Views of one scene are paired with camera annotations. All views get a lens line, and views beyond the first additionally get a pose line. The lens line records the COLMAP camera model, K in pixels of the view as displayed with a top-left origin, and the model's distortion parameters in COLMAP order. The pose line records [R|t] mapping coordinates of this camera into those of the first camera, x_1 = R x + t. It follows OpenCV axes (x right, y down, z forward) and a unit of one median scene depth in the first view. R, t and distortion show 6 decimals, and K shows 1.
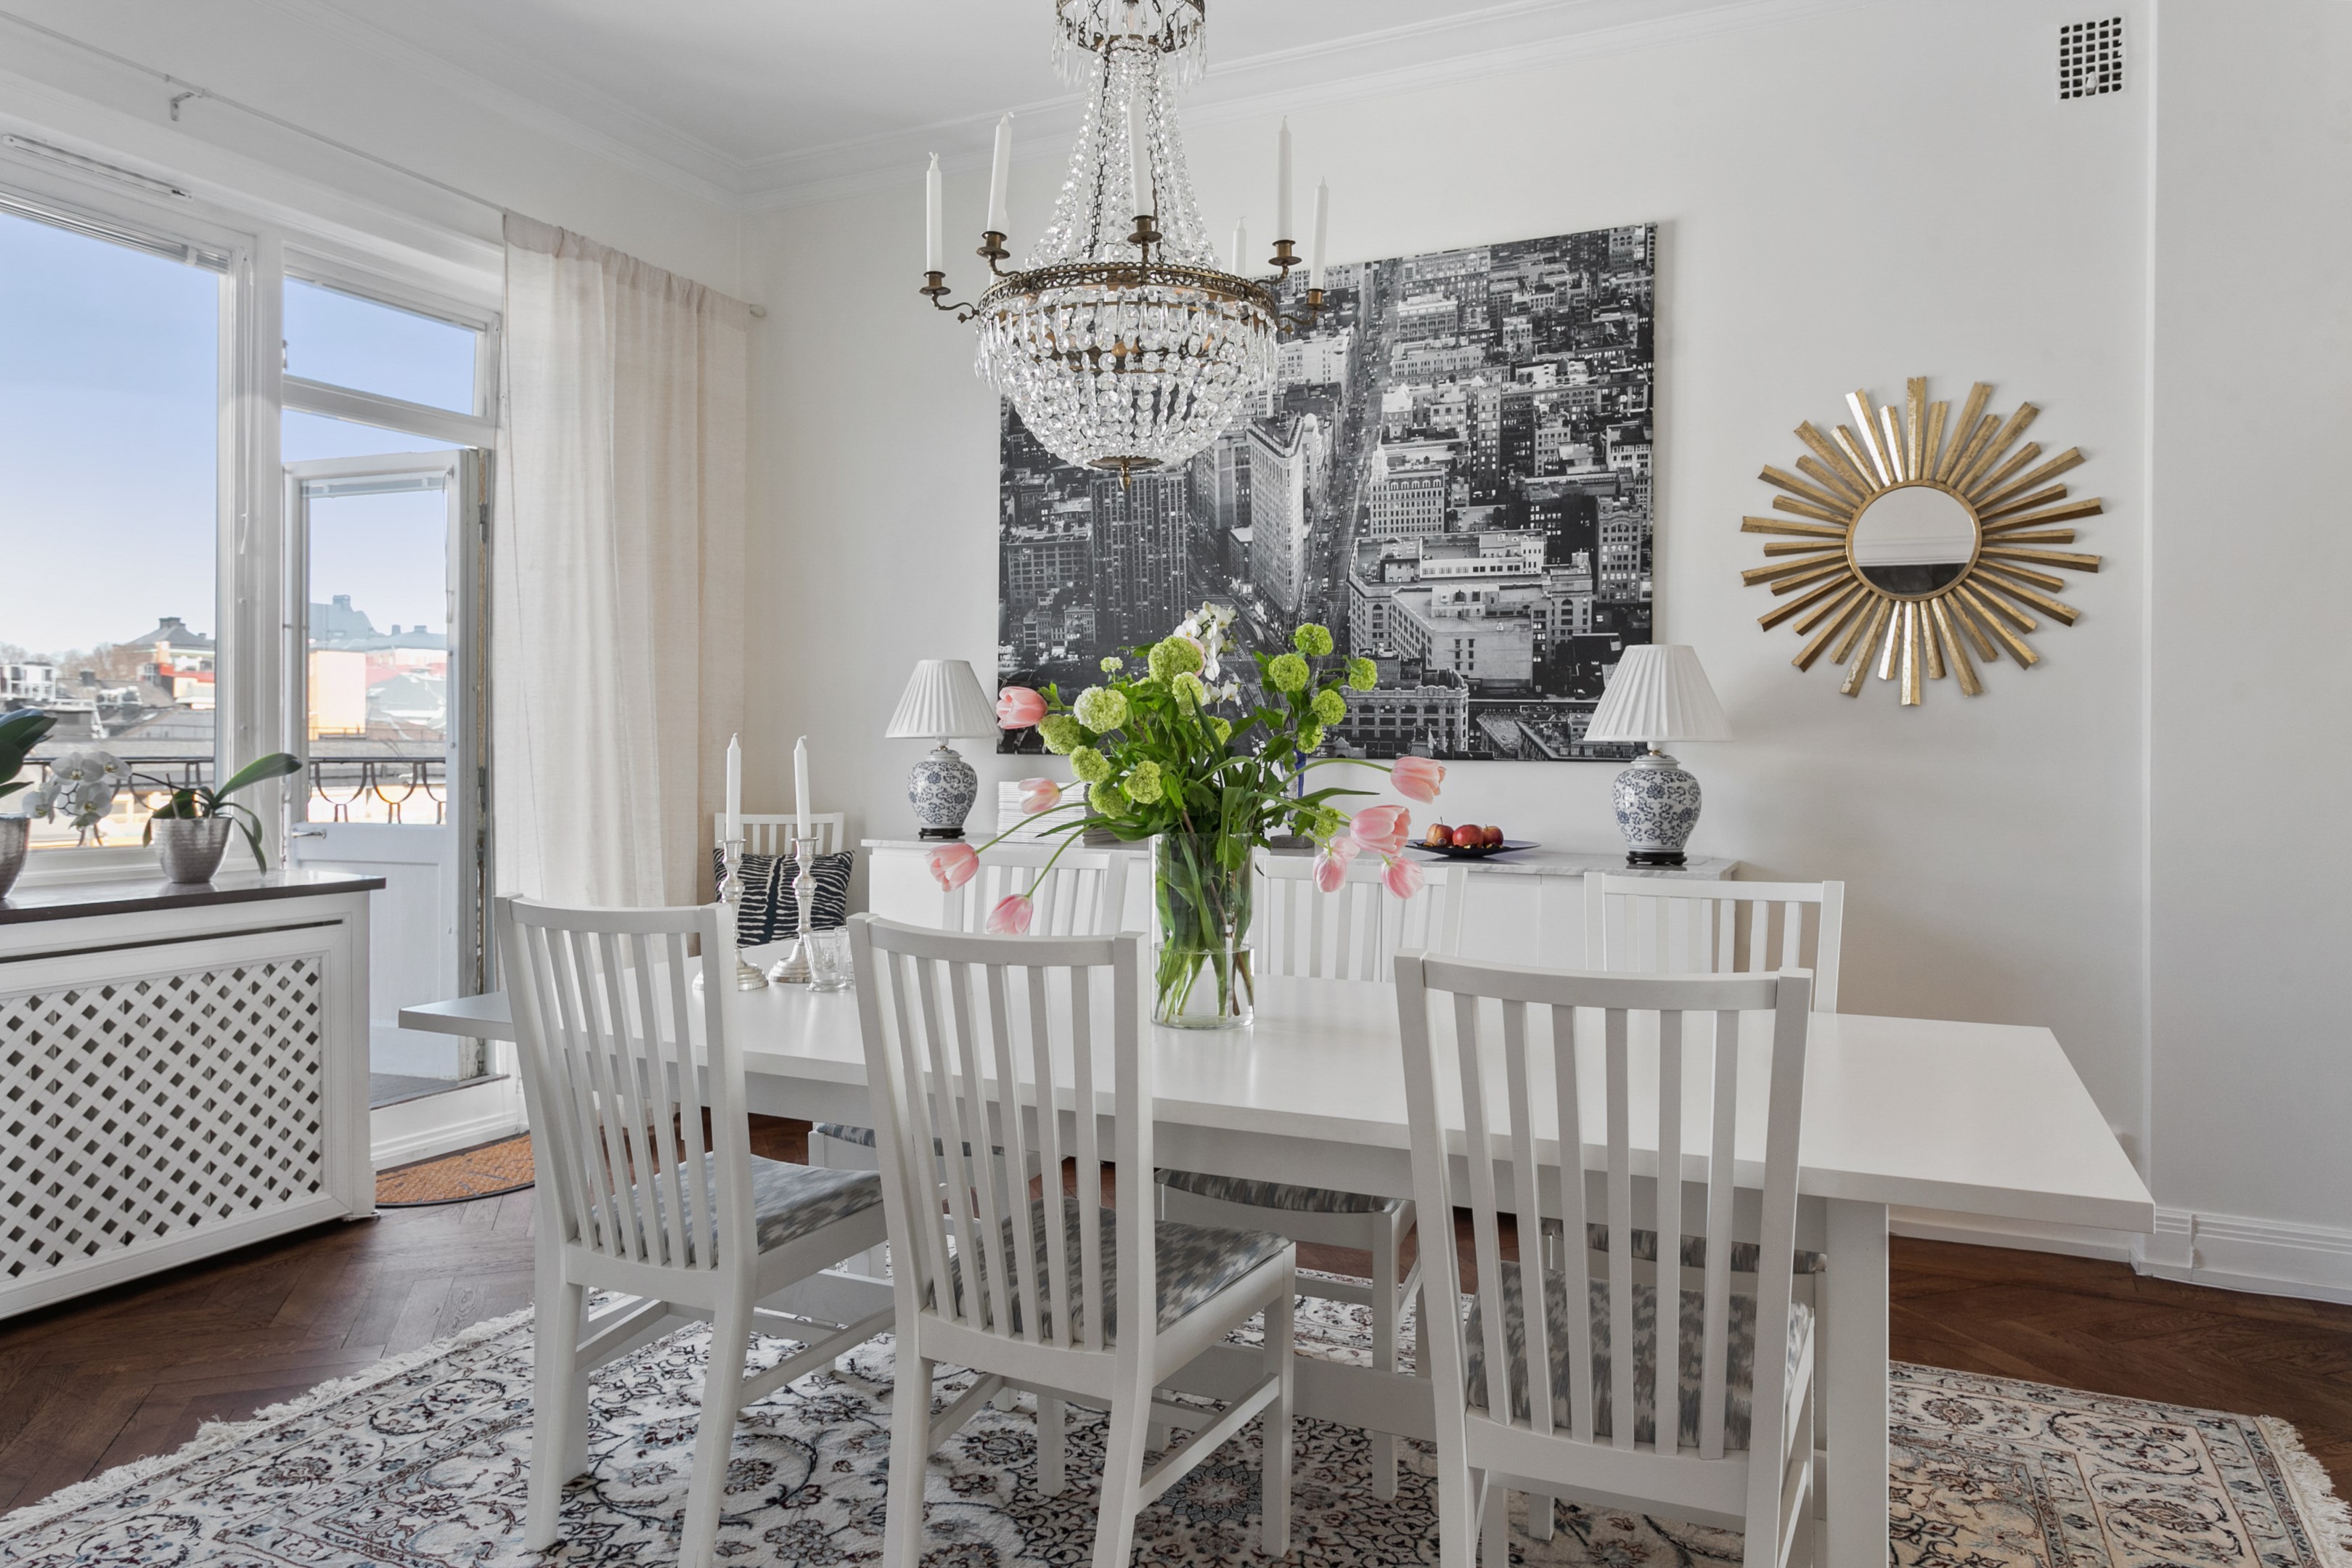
lens RADIAL K [[1536.6, 0, 1169.1], [0, 1536.6, 766.5], [0, 0, 1]] dist [-0.014321, 0.023560]
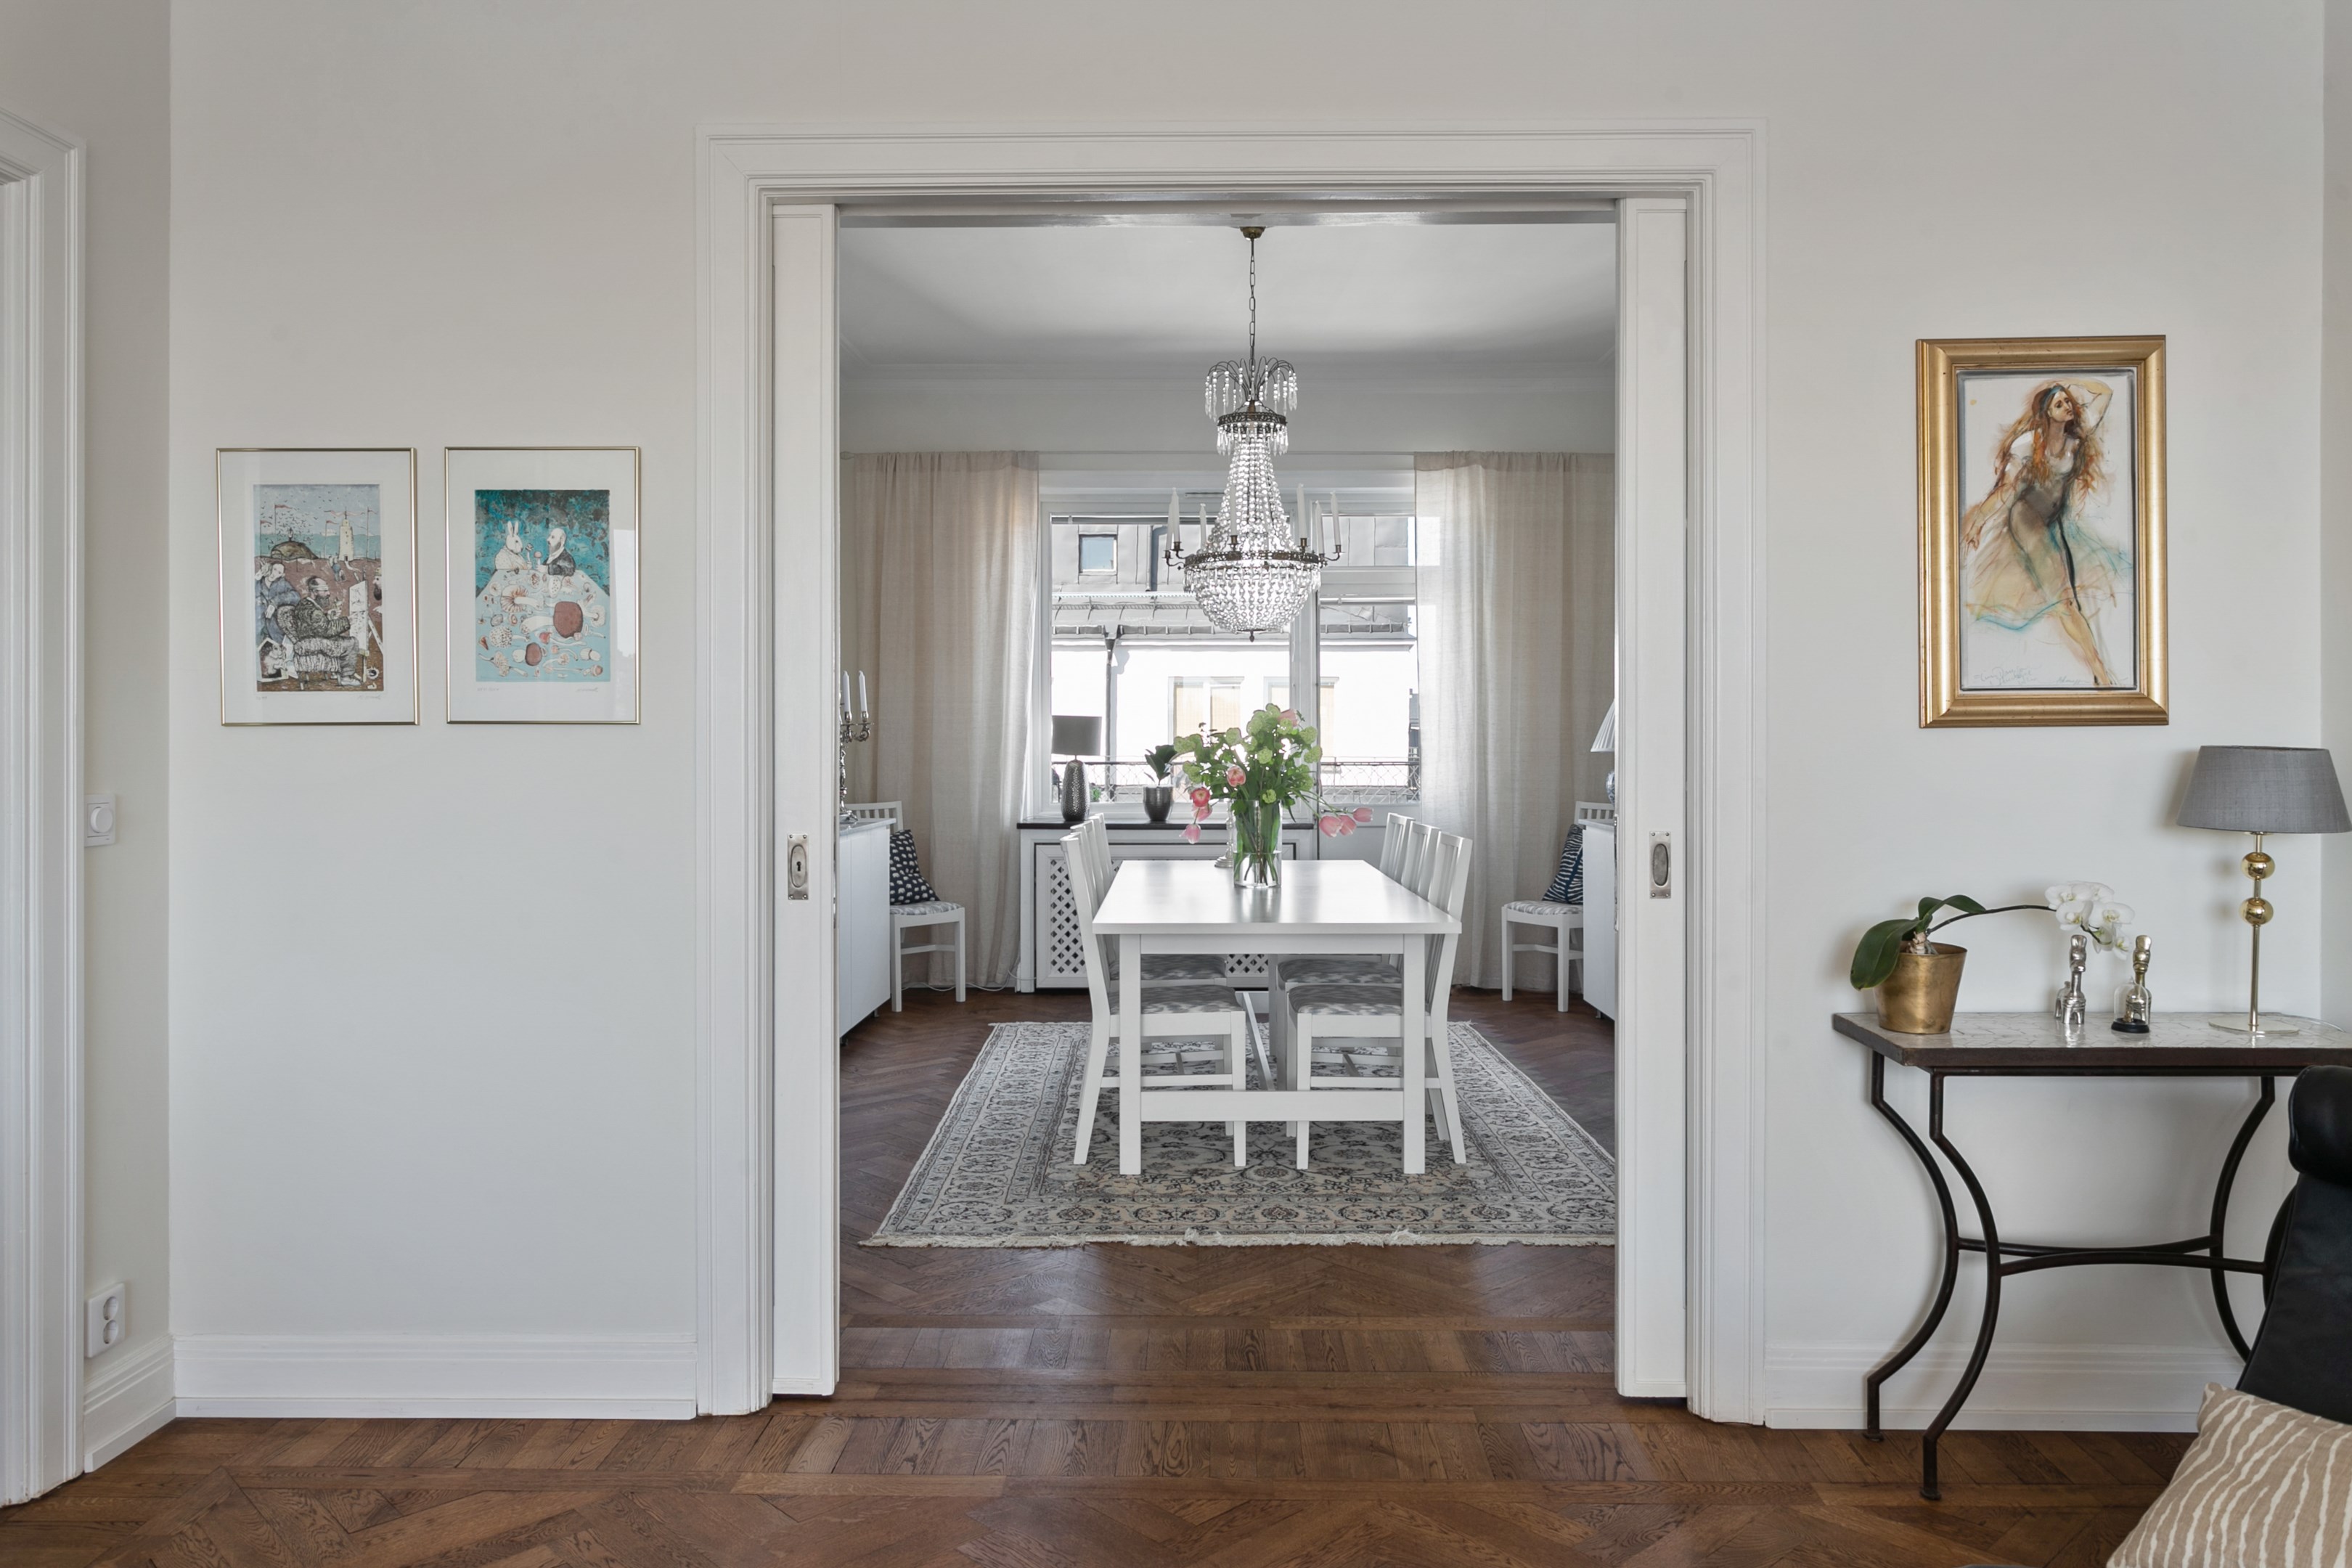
lens RADIAL K [[1633.2, 0, 1187.4], [0, 1633.2, 768.8], [0, 0, 1]] dist [0.004889, 0.001437]
pose [[0.432375, 0.007619, -0.901662, 1.184733], [-0.008941, 0.999951, 0.004162, -0.006253], [0.901650, 0.006262, 0.432422, -0.044482]]
